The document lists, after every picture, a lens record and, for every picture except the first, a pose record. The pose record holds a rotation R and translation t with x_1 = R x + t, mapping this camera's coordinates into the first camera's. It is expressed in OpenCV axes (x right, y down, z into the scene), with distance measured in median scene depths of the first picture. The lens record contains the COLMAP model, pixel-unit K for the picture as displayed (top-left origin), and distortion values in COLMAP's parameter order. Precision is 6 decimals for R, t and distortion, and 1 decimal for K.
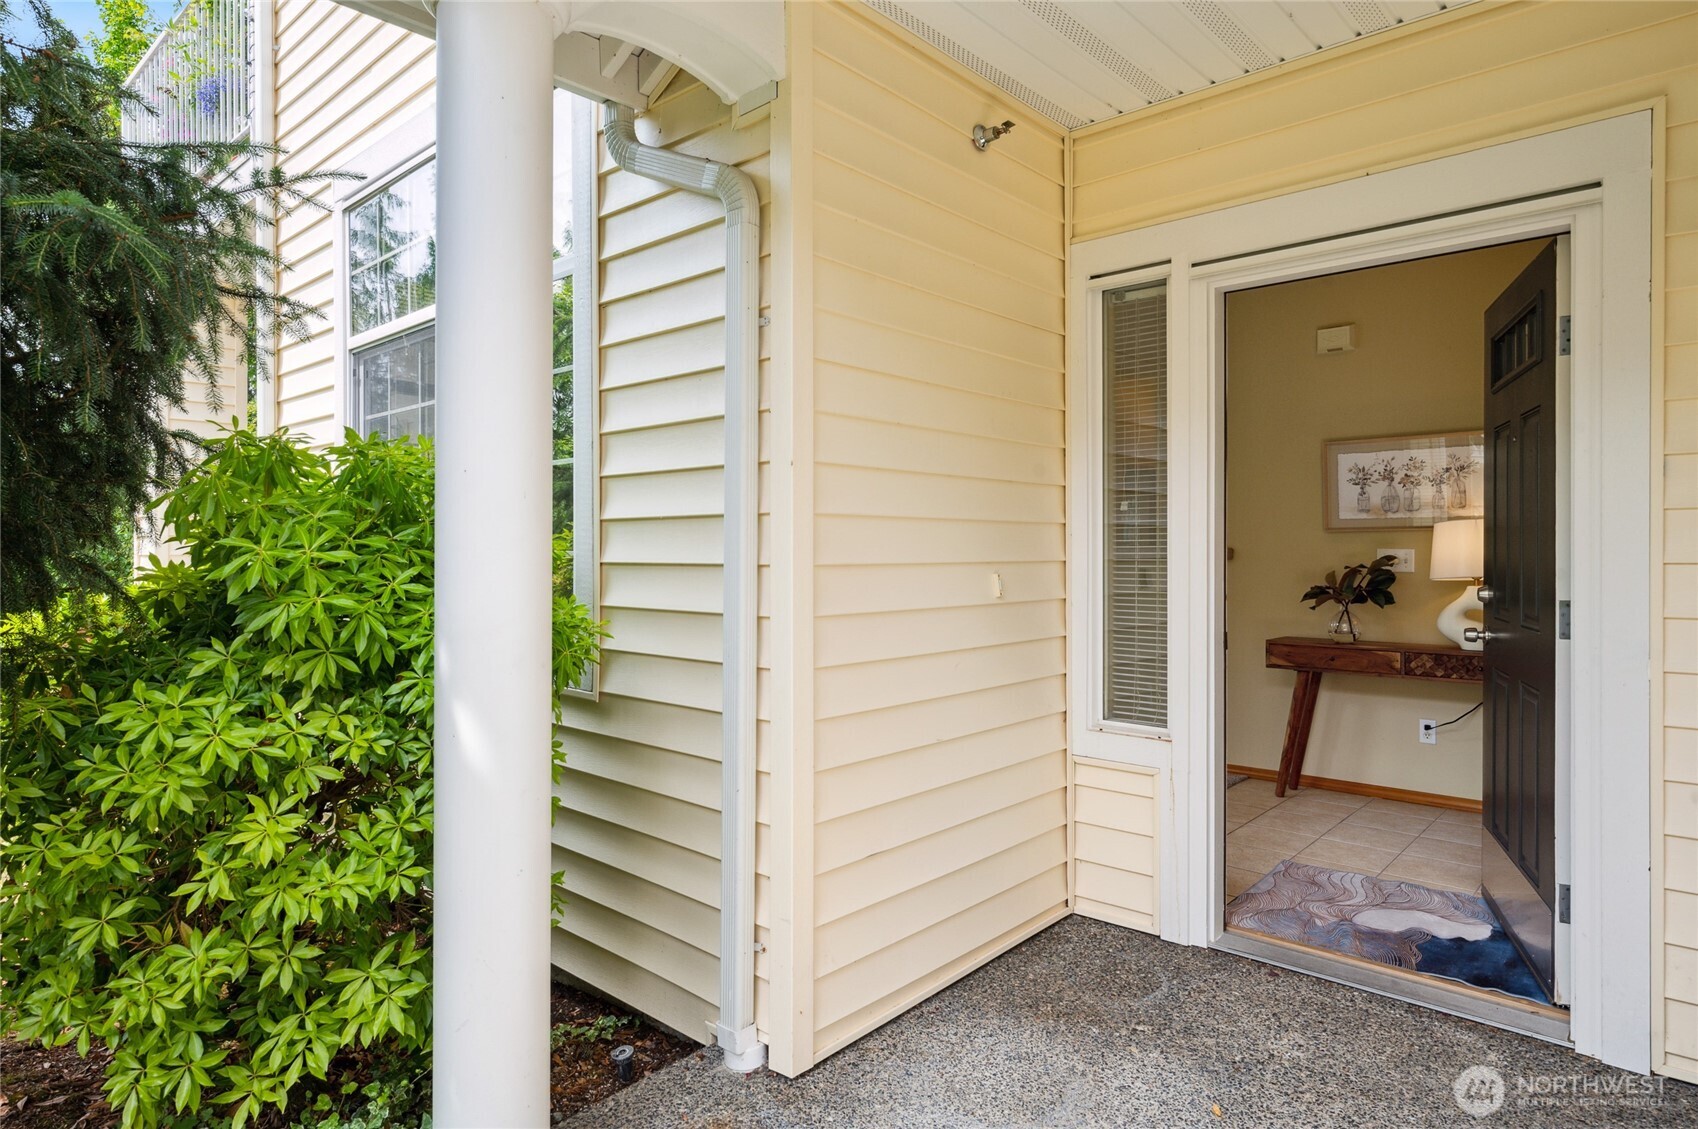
lens RADIAL K [[988.6, 0, 851.6], [0, 988.6, 541.5], [0, 0, 1]] dist [-0.000693, -0.000722]
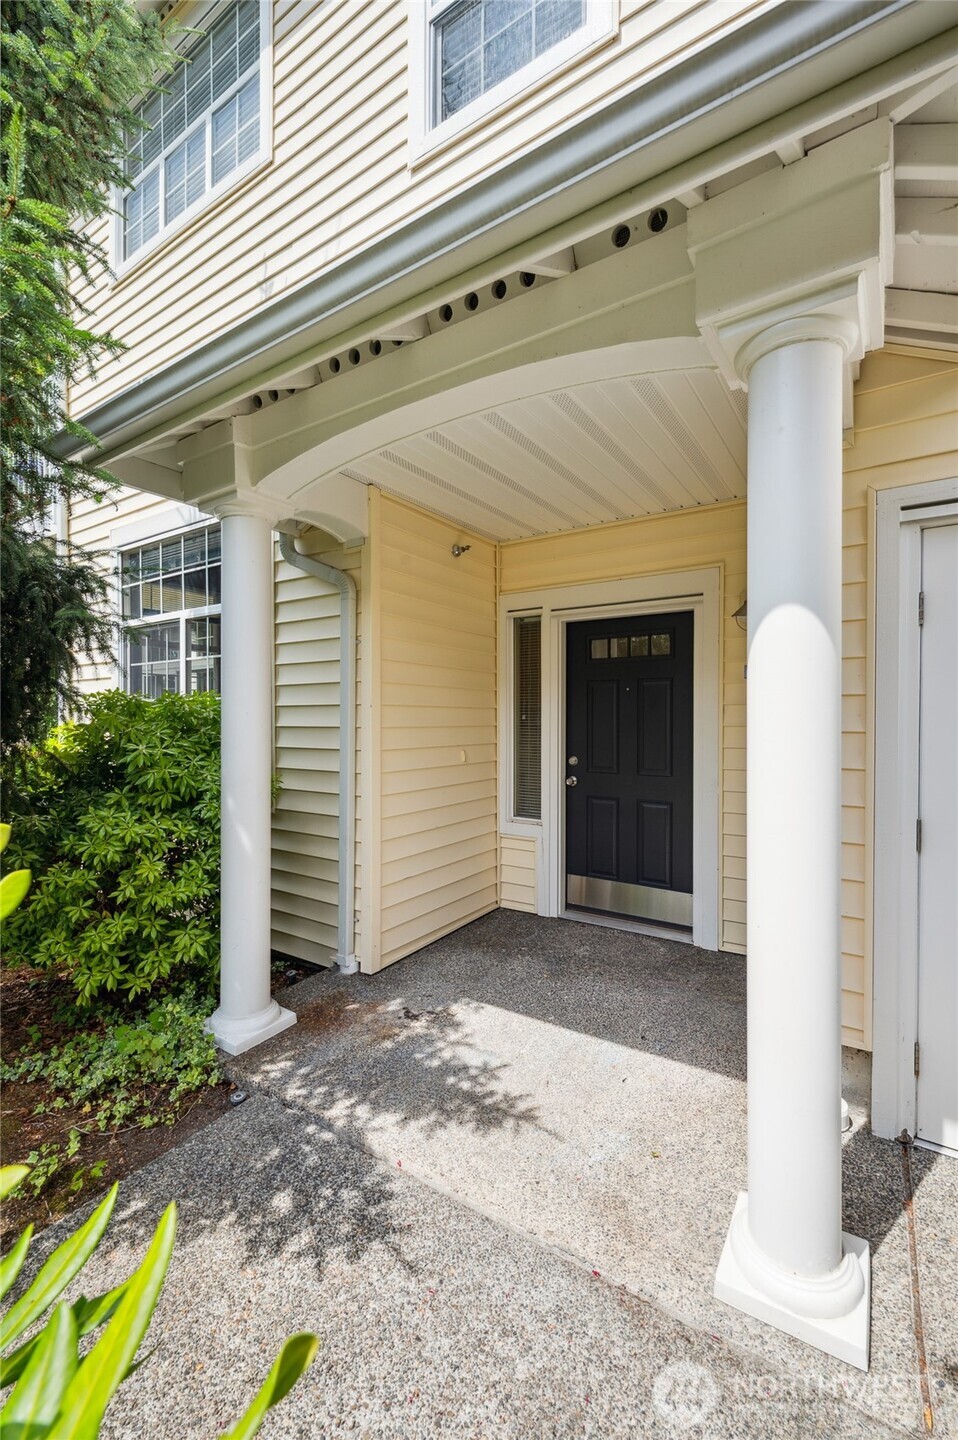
lens RADIAL K [[610.9, 0, 479.0], [0, 610.9, 720.0], [0, 0, 1]] dist [0.000644, 0.000030]
pose [[0.989774, -0.000310, 0.142646, -0.015630], [-0.000886, 0.999965, 0.008324, -0.061590], [-0.142644, -0.008366, 0.989739, -0.452111]]
